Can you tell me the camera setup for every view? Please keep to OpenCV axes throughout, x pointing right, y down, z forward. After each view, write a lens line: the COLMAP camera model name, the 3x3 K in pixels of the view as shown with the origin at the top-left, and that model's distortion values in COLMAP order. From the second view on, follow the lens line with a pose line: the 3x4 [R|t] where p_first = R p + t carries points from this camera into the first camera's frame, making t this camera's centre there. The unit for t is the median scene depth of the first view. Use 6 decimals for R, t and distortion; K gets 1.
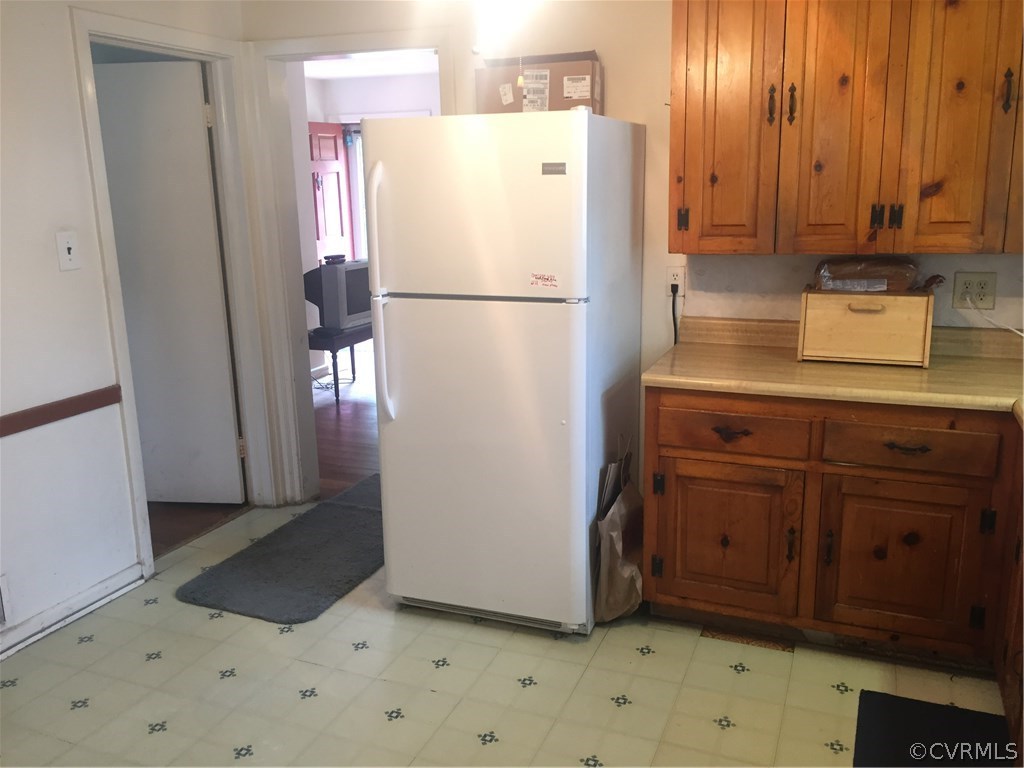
lens RADIAL K [[881.2, 0, 502.7], [0, 881.2, 387.3], [0, 0, 1]] dist [0.047151, -0.086332]
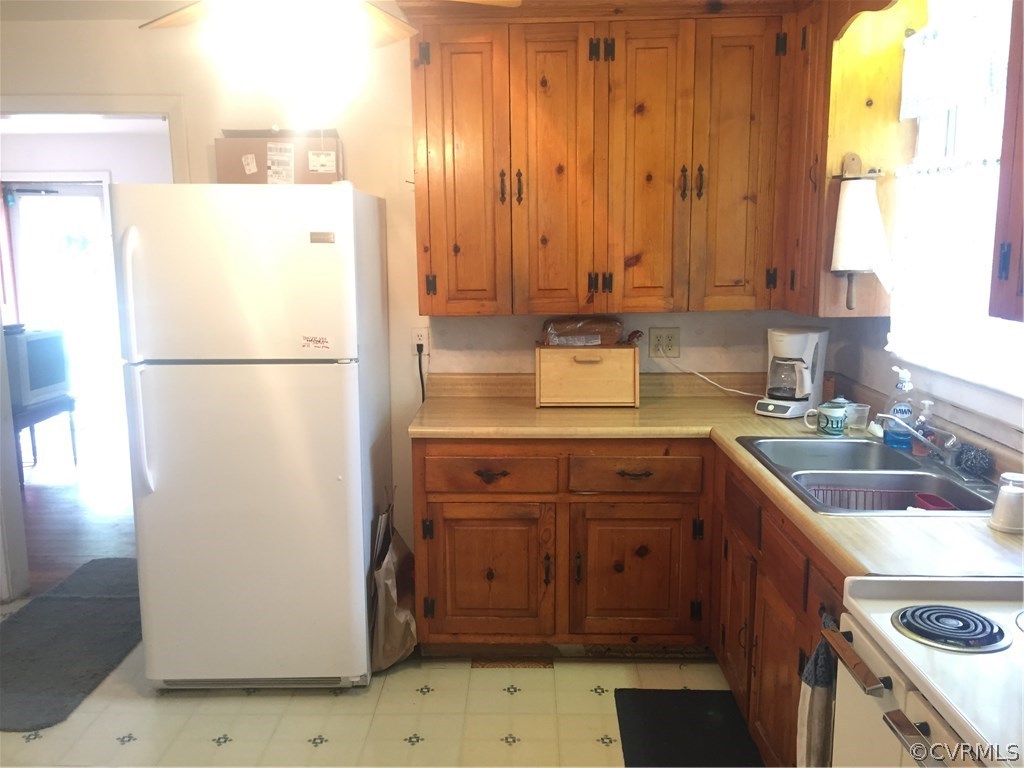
lens RADIAL K [[881.2, 0, 515.6], [0, 881.2, 384.5], [0, 0, 1]] dist [0.047151, -0.086332]
pose [[0.926692, -0.044311, 0.373200, -0.117771], [0.072497, 0.995451, -0.061823, 0.009019], [-0.368763, 0.084347, 0.925689, -0.045610]]
